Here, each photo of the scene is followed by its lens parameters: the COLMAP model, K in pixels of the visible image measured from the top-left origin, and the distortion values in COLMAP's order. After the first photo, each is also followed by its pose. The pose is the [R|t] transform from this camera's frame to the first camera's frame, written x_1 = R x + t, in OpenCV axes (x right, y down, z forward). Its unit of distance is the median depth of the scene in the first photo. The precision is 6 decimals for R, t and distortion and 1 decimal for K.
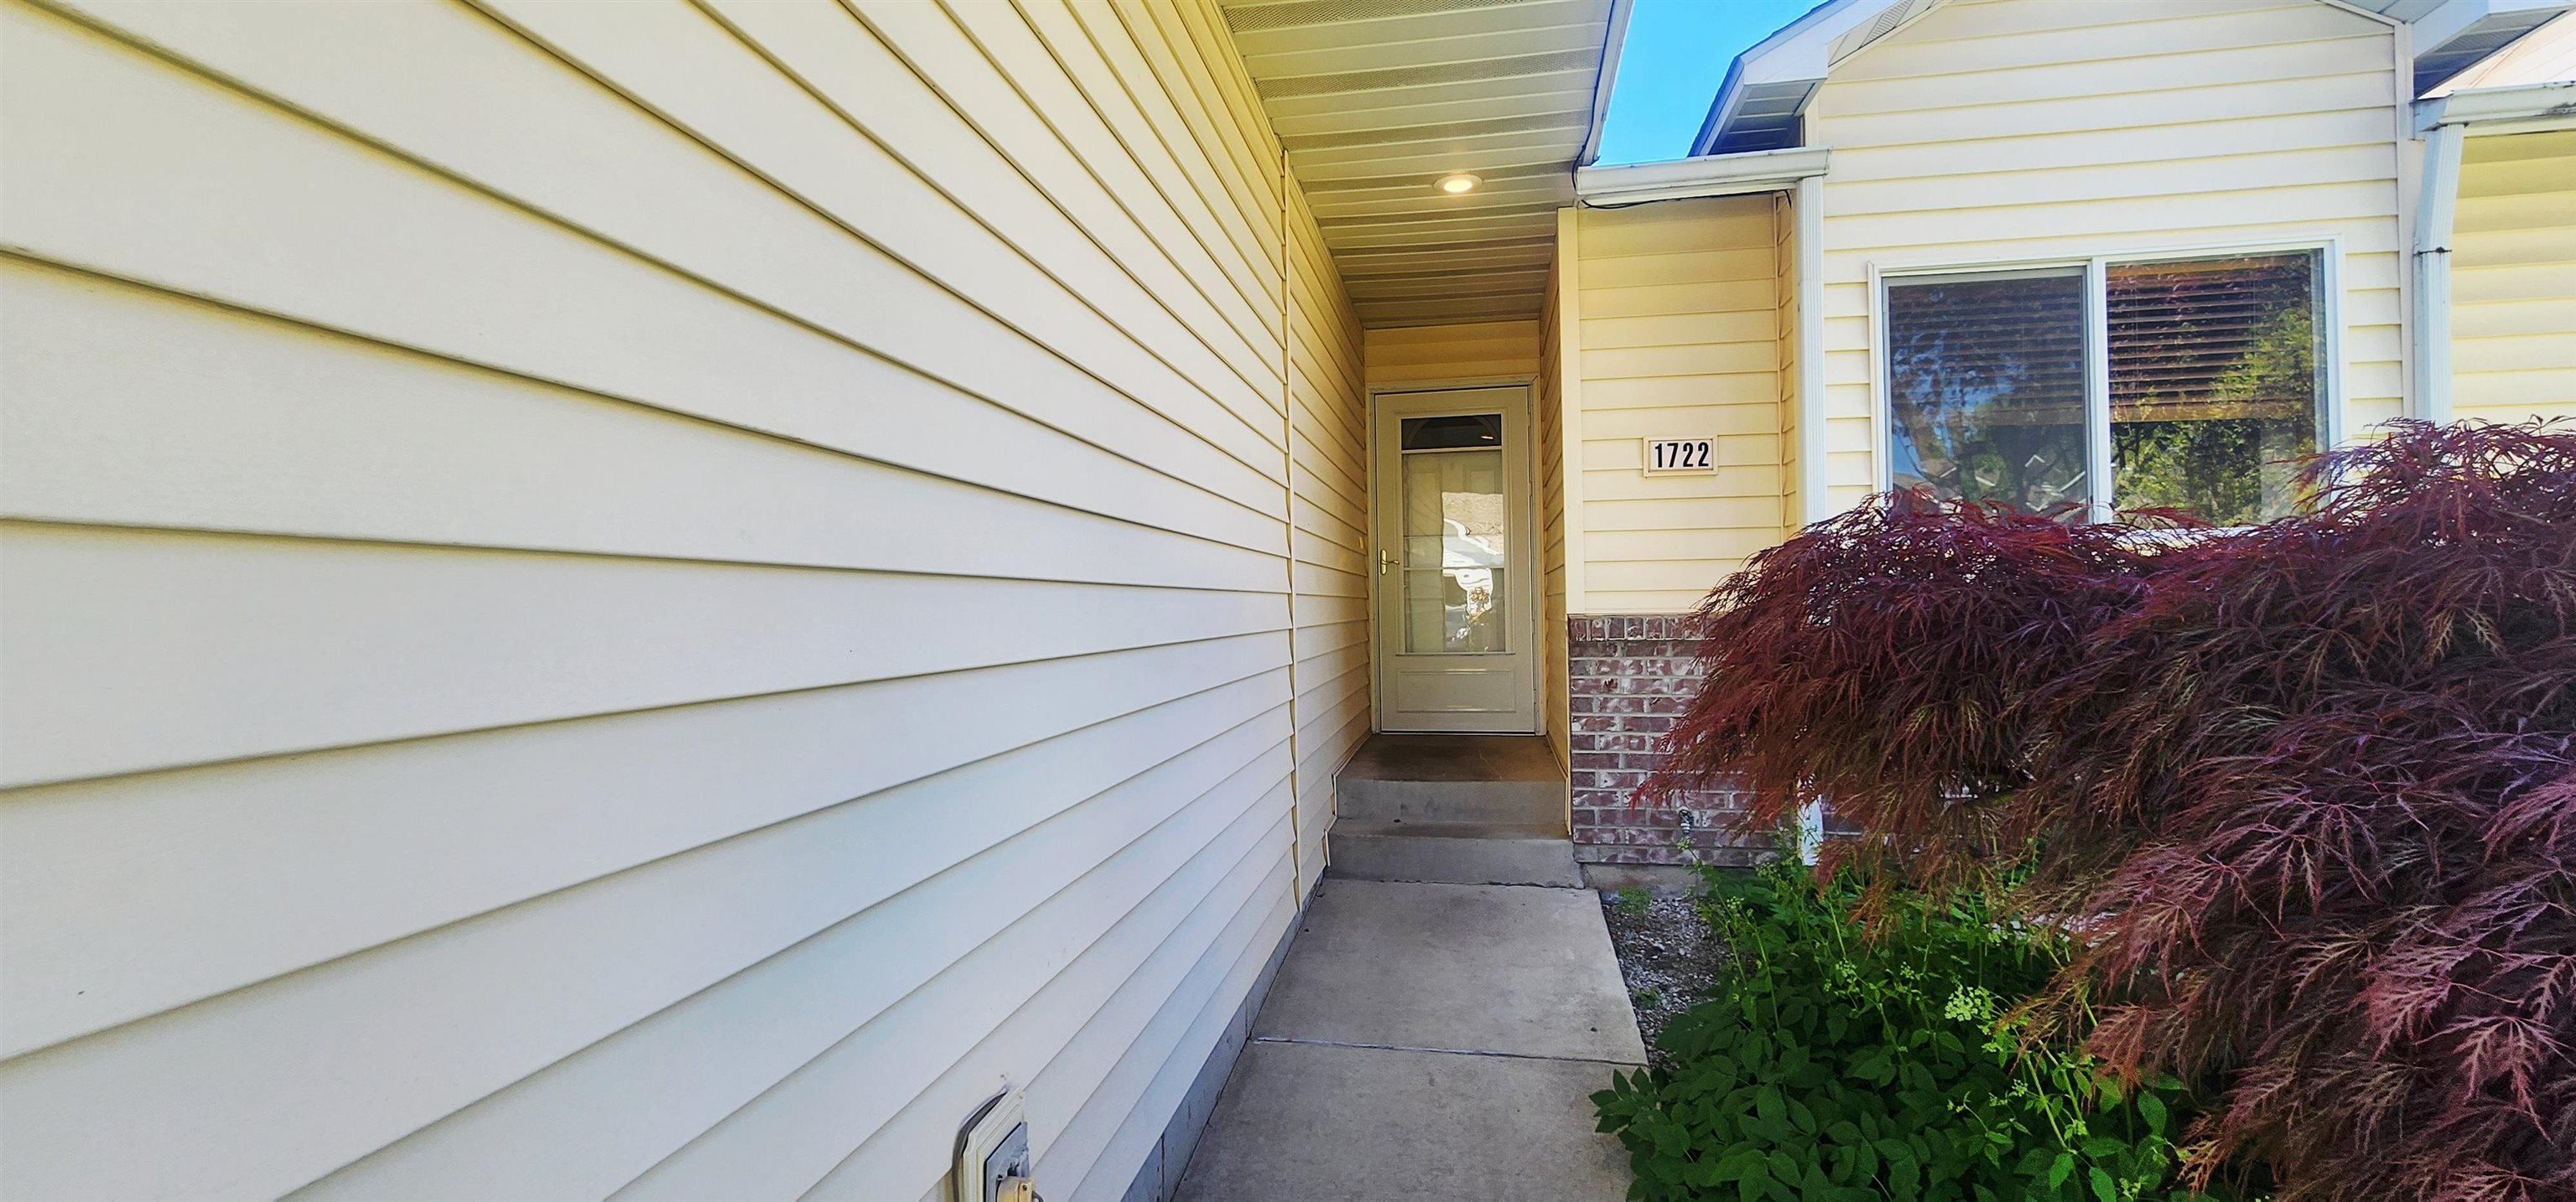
lens RADIAL K [[1059.9, 0, 1327.7], [0, 1059.9, 597.7], [0, 0, 1]] dist [0.001246, 0.000424]
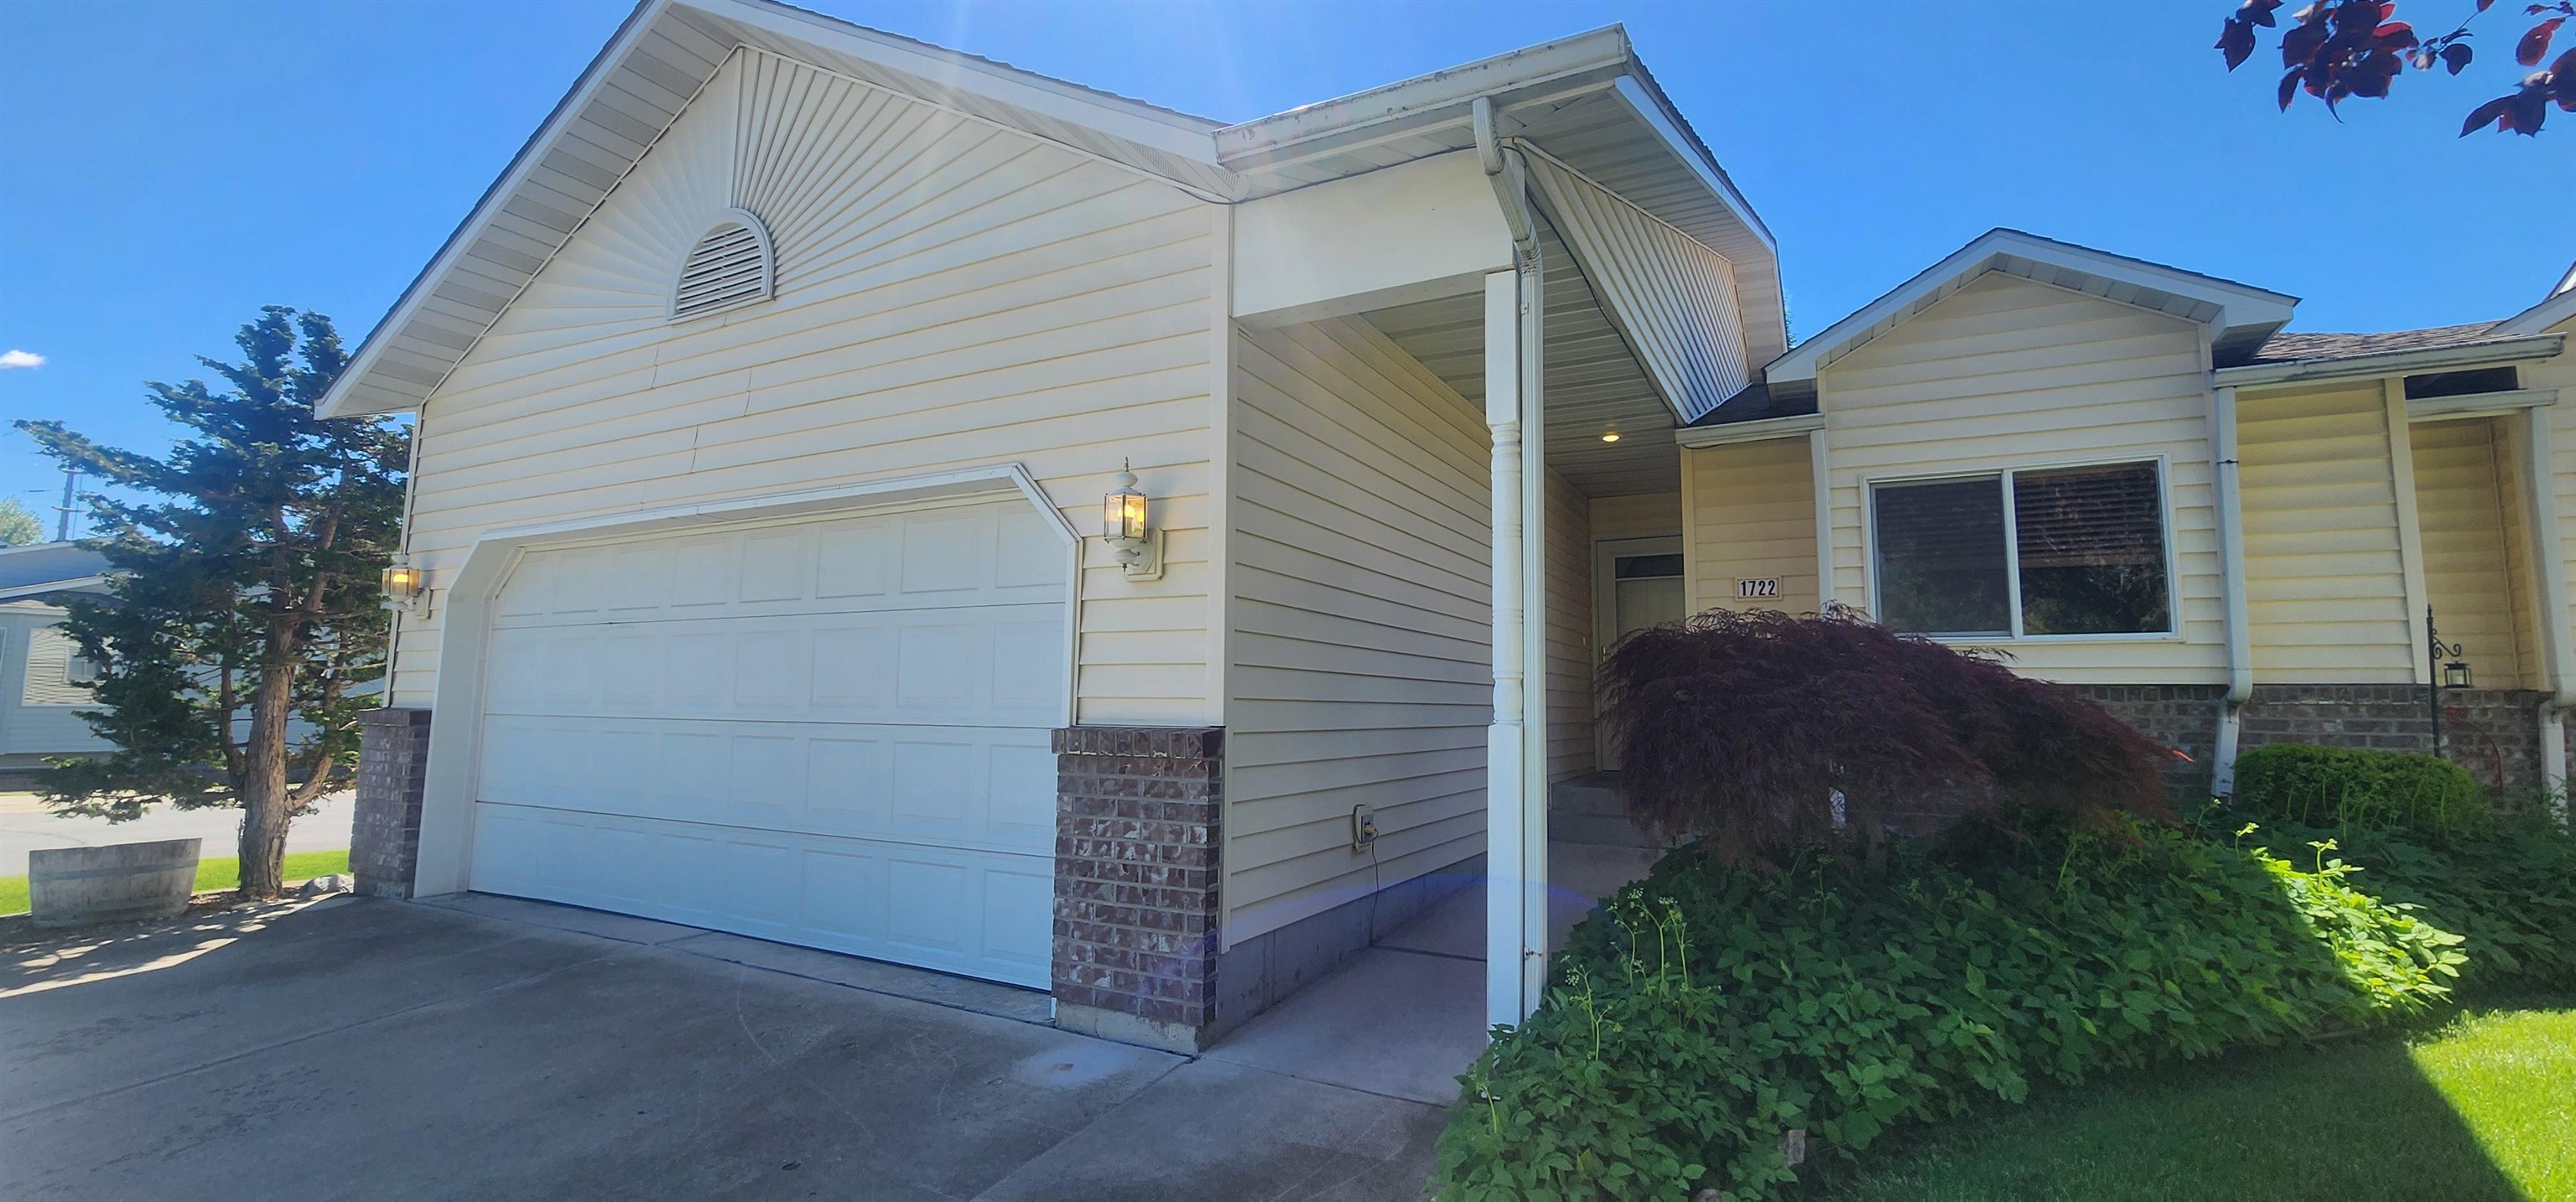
lens RADIAL K [[1059.9, 0, 1298.4], [0, 1059.9, 590.9], [0, 0, 1]] dist [0.001246, 0.000424]
pose [[0.945395, -0.009122, -0.325800, 0.215665], [-0.025252, 0.994553, -0.101122, 0.058001], [0.324948, 0.103828, 0.940015, -0.840768]]
